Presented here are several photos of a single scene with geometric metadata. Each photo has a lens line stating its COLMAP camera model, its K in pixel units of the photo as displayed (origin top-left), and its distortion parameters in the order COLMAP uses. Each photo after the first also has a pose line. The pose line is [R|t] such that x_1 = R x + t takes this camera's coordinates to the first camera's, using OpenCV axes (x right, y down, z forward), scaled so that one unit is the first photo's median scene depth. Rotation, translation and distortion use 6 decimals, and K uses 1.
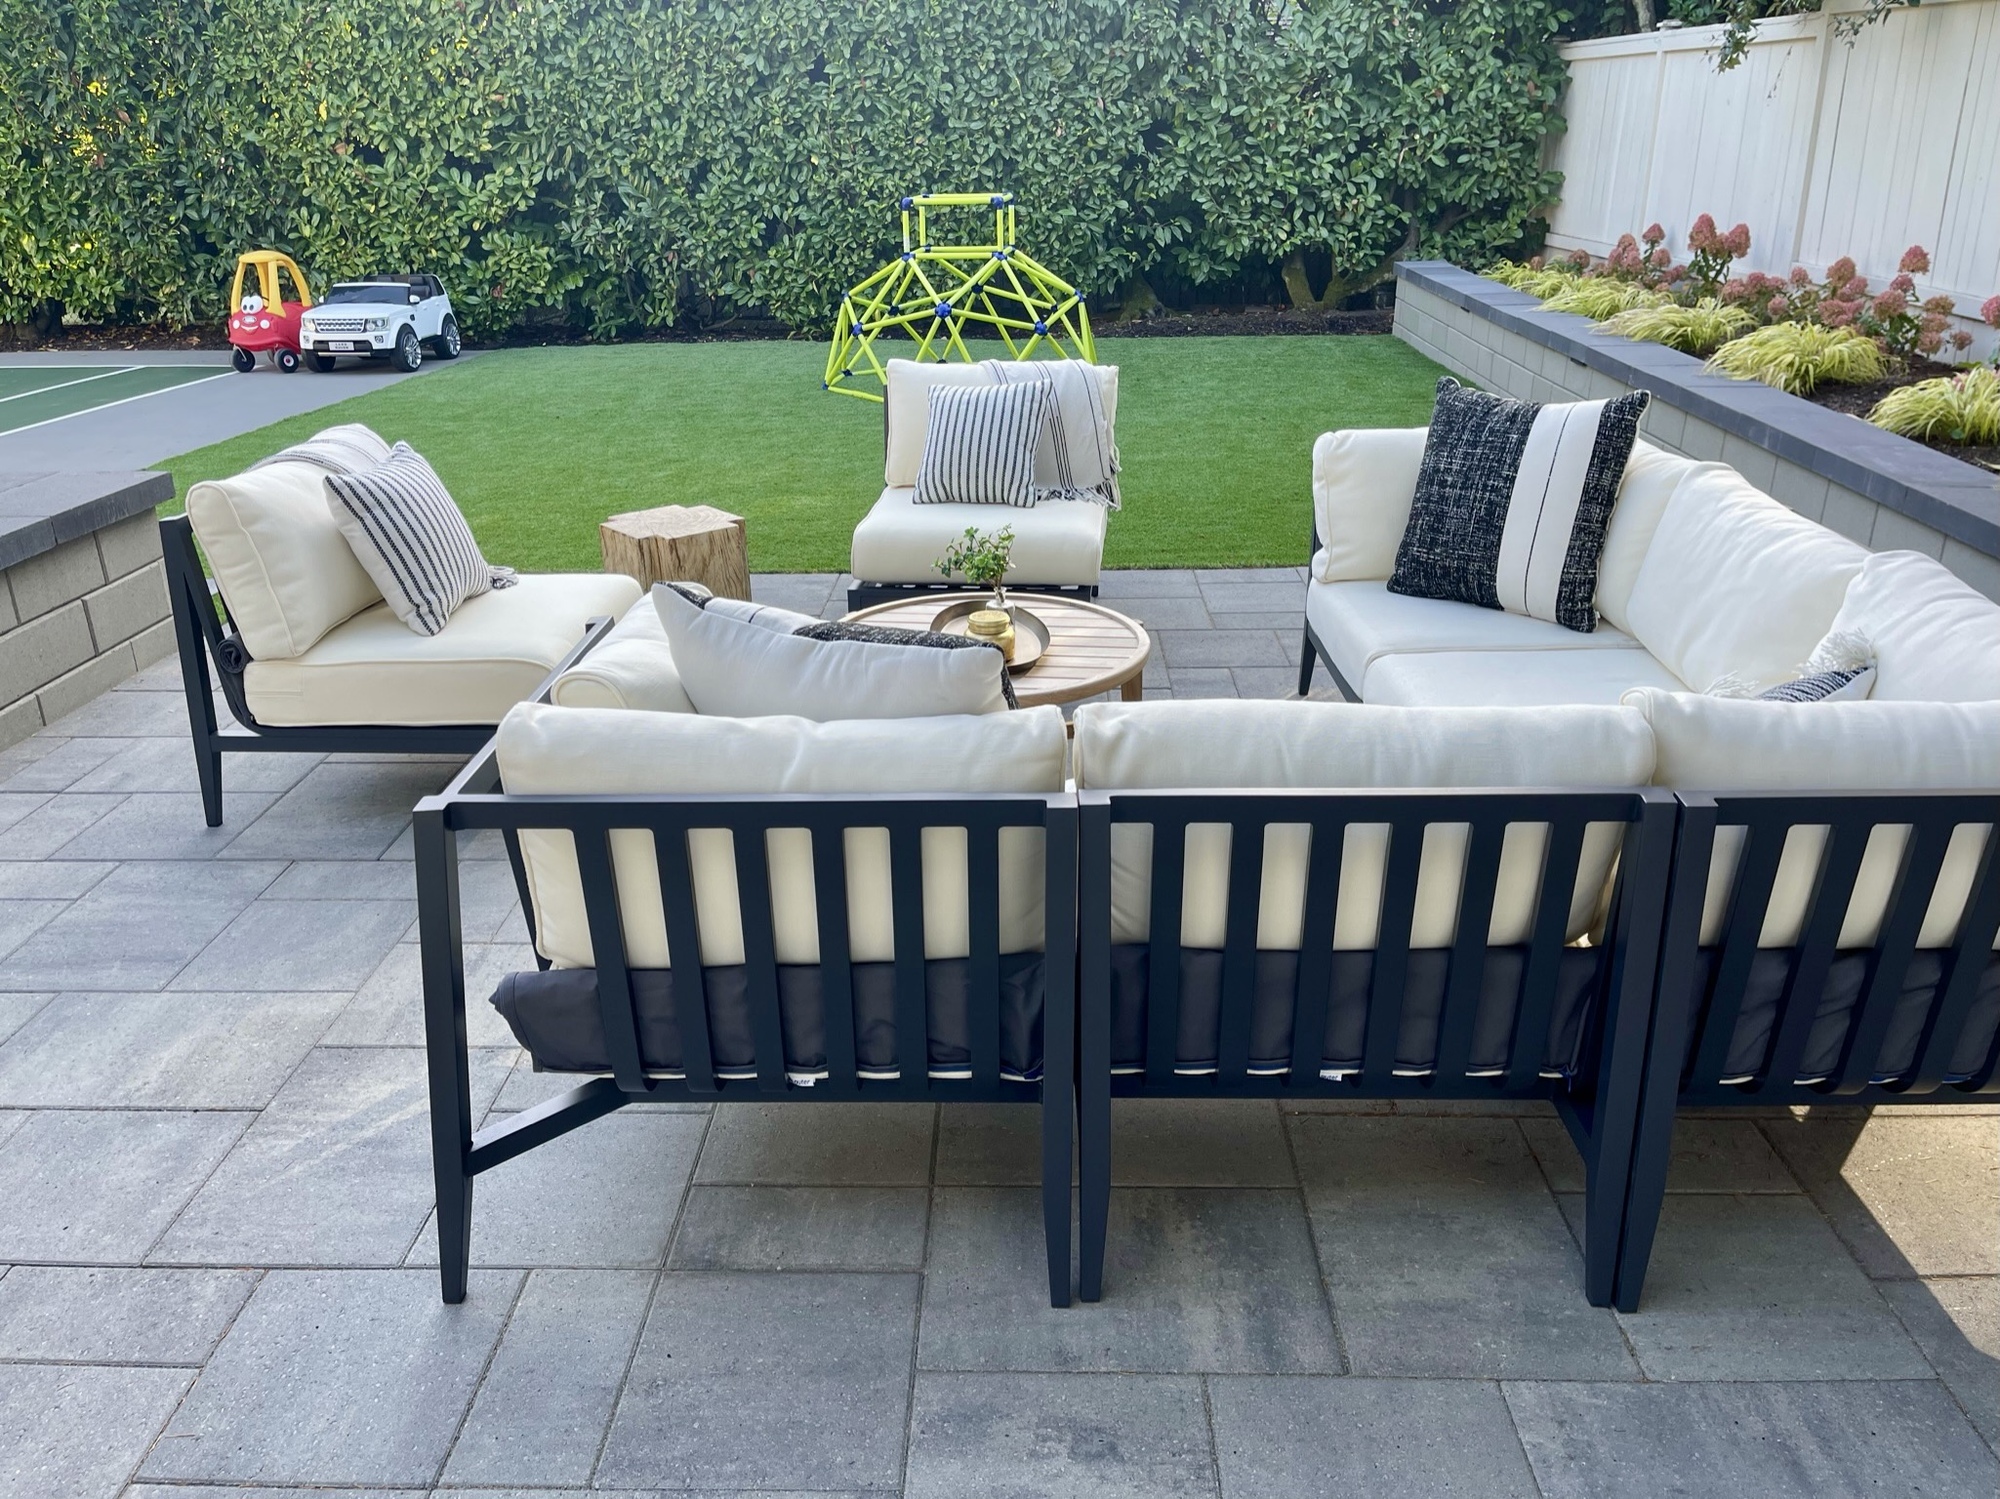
lens RADIAL K [[1514.6, 0, 1017.6], [0, 1514.6, 741.7], [0, 0, 1]] dist [0.093809, -0.131287]
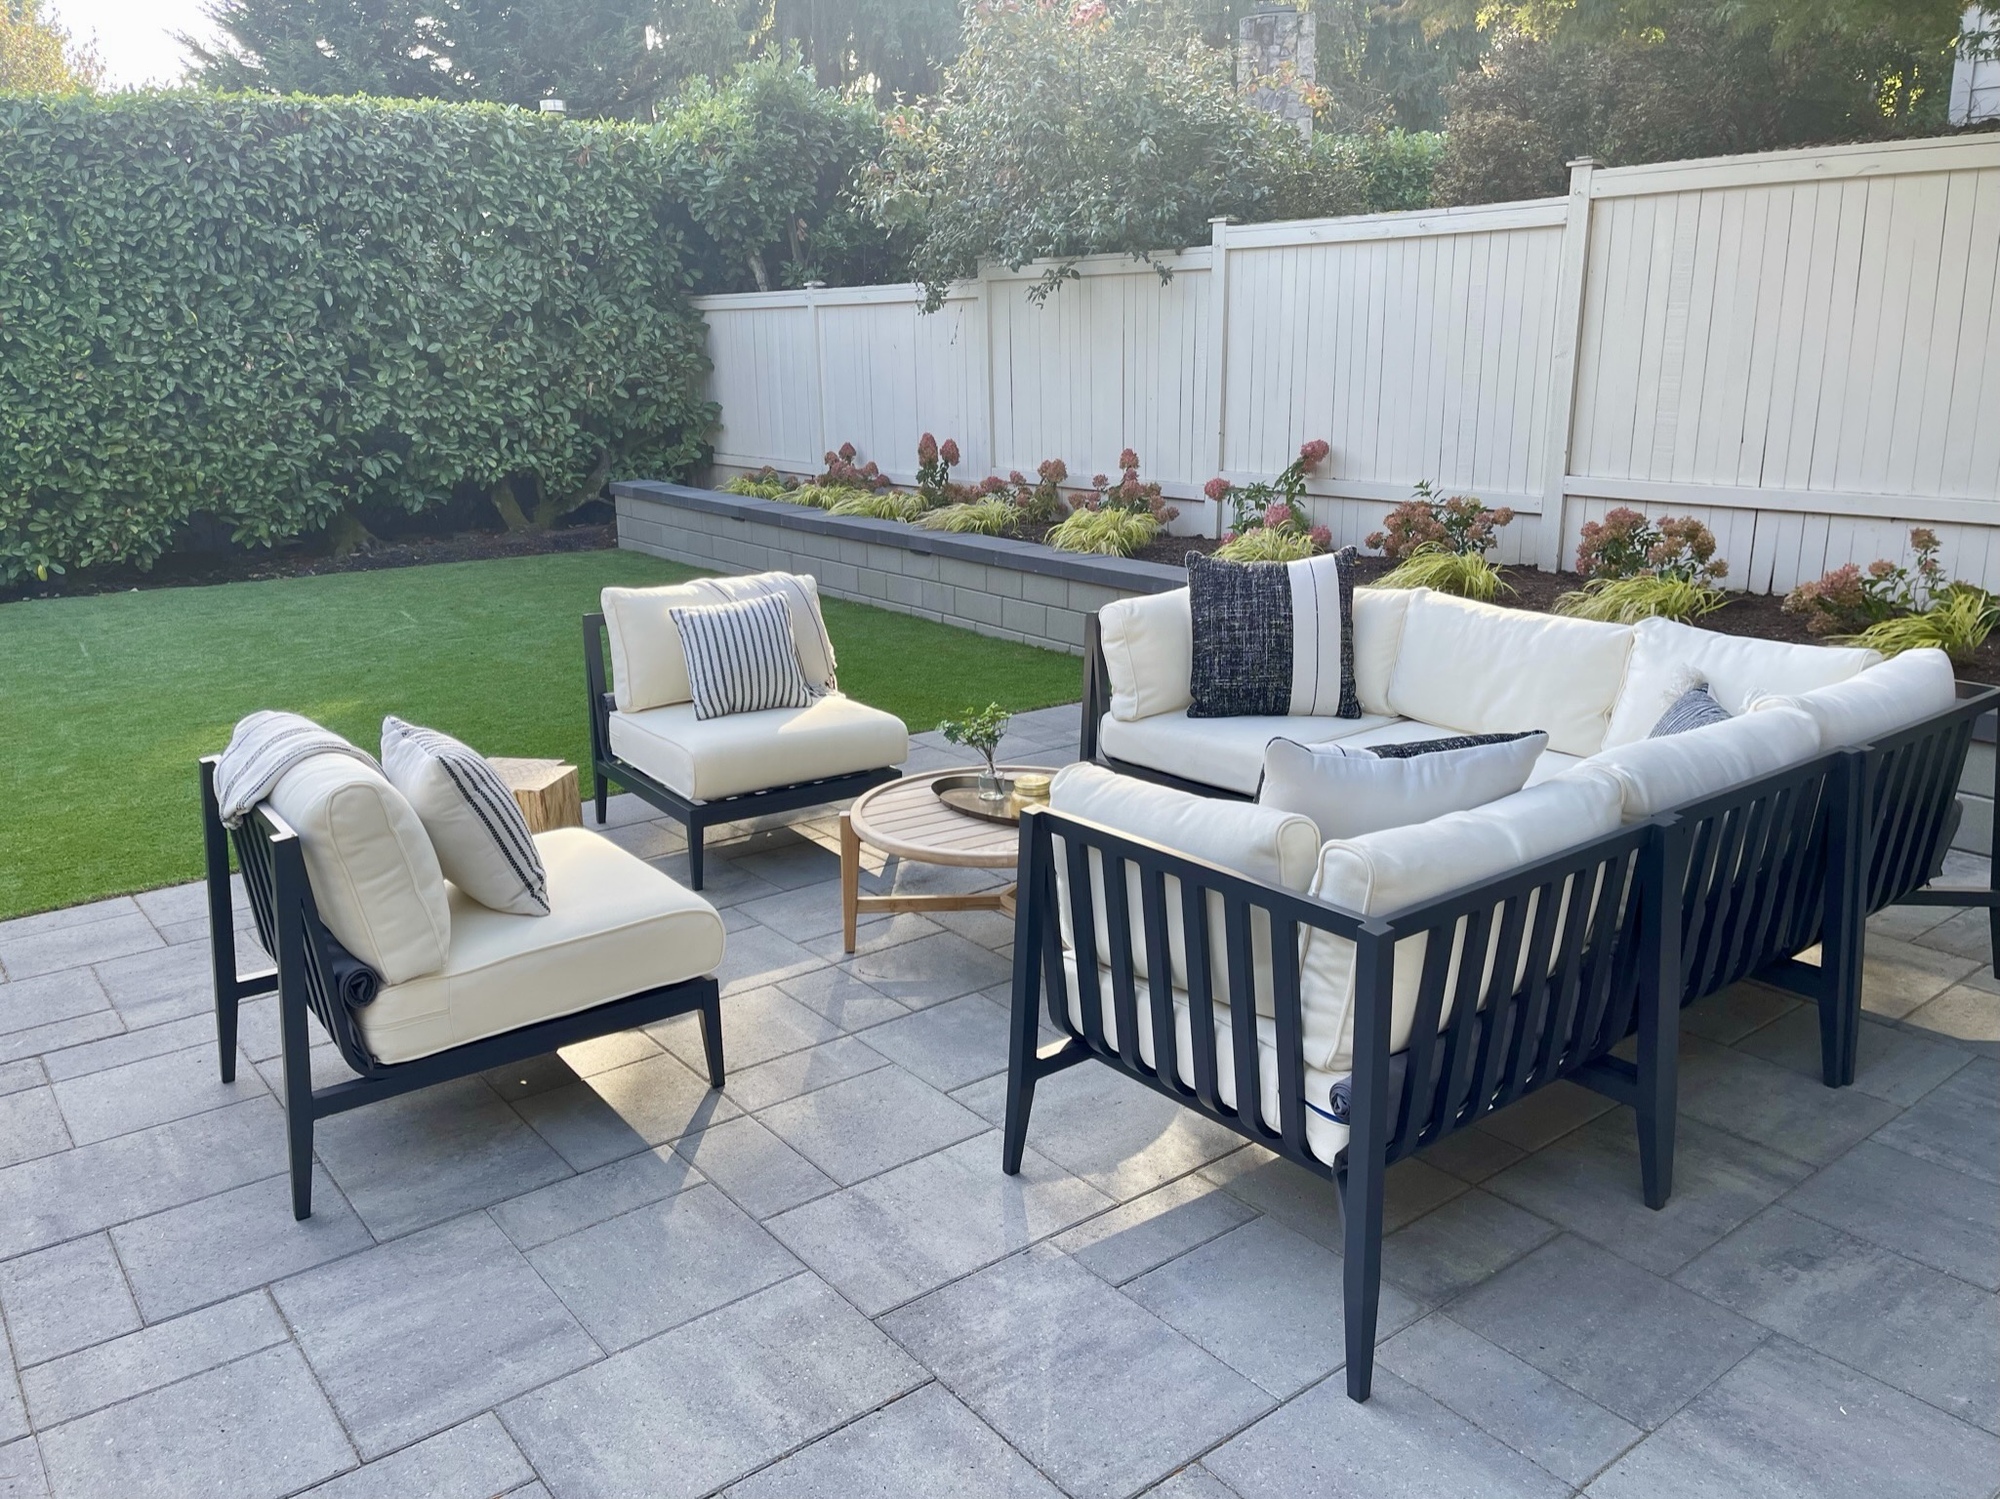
lens RADIAL K [[1515.3, 0, 1001.7], [0, 1515.3, 703.3], [0, 0, 1]] dist [0.106701, -0.130103]
pose [[0.773118, -0.142740, 0.617992, -0.228147], [0.239325, 0.967975, -0.075821, -0.018219], [-0.587378, 0.206519, 0.782520, 0.036087]]
